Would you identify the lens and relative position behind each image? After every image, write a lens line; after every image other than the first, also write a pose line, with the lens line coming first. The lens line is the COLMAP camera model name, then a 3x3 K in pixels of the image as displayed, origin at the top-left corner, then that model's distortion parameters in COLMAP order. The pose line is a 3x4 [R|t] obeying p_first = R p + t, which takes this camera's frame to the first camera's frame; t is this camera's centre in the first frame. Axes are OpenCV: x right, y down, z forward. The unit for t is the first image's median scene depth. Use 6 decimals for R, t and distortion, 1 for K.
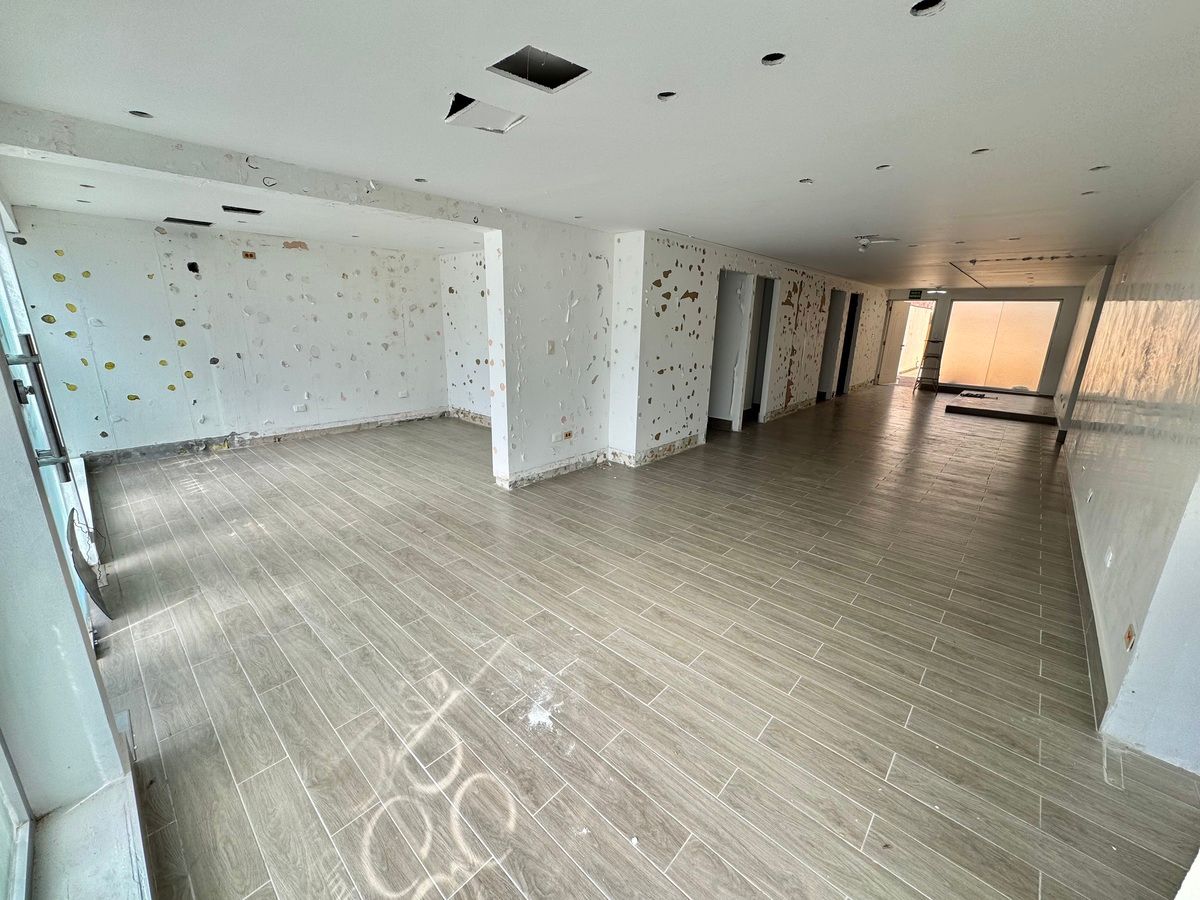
lens RADIAL K [[479.4, 0, 598.7], [0, 479.4, 448.9], [0, 0, 1]] dist [0.003296, 0.000129]
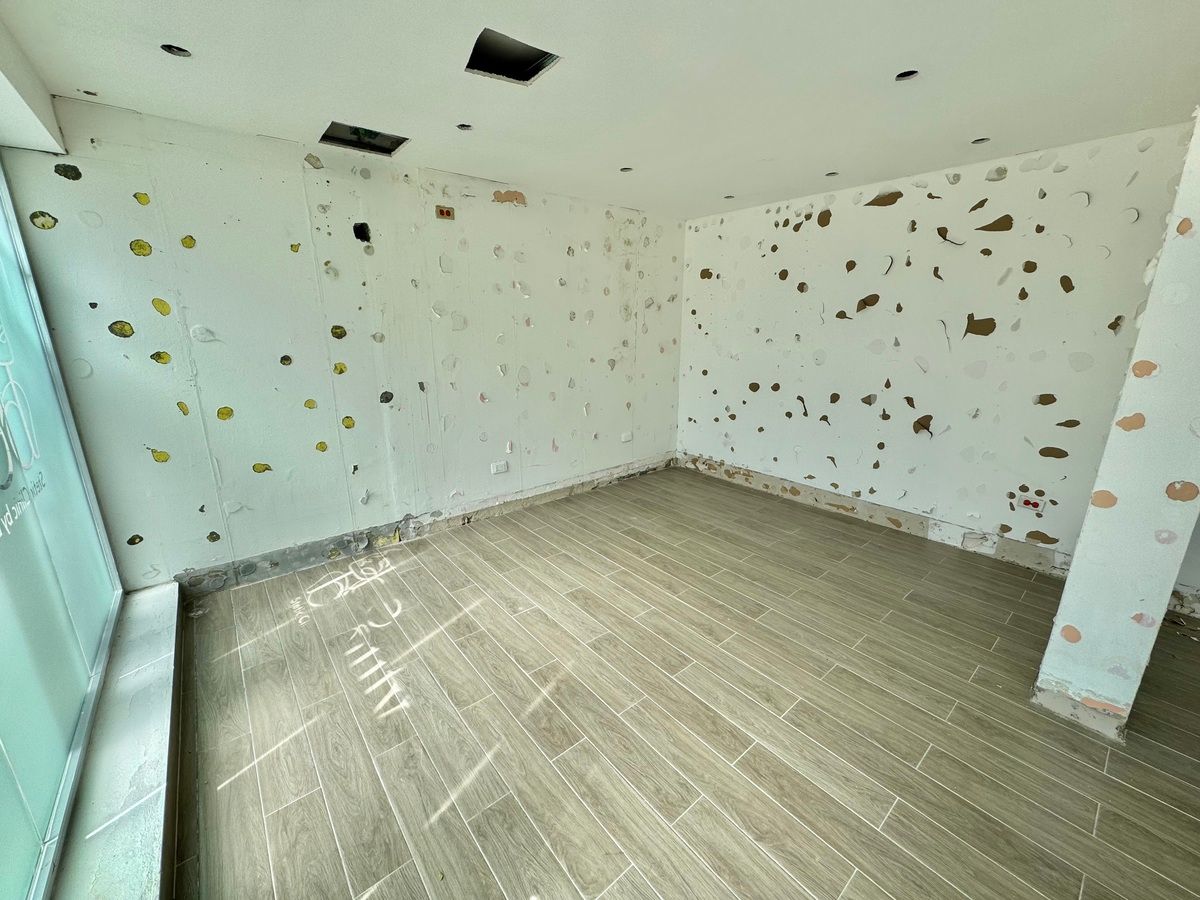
lens RADIAL K [[479.4, 0, 601.6], [0, 479.4, 450.3], [0, 0, 1]] dist [0.003296, 0.000129]
pose [[0.991193, 0.015004, -0.131572, -0.448371], [-0.015755, 0.999865, -0.004675, -0.115649], [0.131484, 0.006707, 0.991296, 0.444335]]
